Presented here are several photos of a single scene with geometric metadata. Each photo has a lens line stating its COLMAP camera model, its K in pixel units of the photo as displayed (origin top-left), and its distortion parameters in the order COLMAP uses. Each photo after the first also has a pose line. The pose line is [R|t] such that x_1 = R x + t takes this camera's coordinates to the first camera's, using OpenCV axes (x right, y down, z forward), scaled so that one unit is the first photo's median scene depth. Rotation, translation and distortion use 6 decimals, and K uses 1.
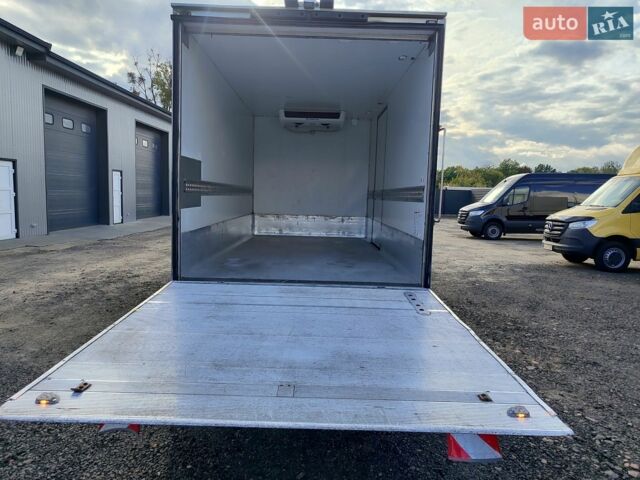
lens RADIAL K [[450.2, 0, 325.0], [0, 450.2, 244.1], [0, 0, 1]] dist [0.027193, -0.014603]
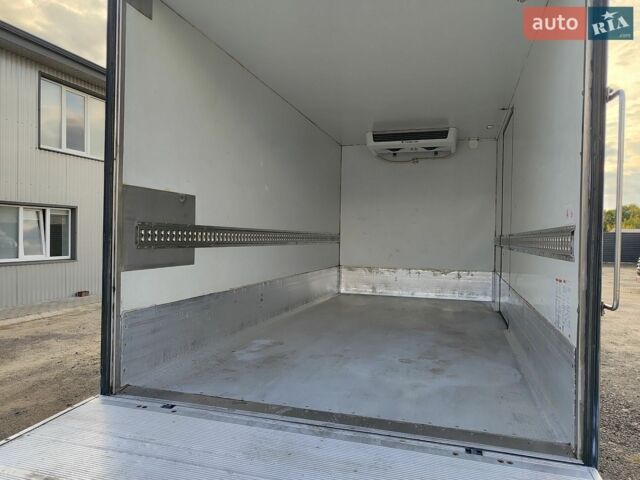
lens RADIAL K [[450.2, 0, 328.6], [0, 450.2, 237.7], [0, 0, 1]] dist [0.027193, -0.014603]
pose [[0.953633, -0.011315, -0.300758, 0.065576], [-0.022866, 0.993681, -0.109887, -0.033411], [0.300101, 0.111668, 0.947349, 0.266672]]
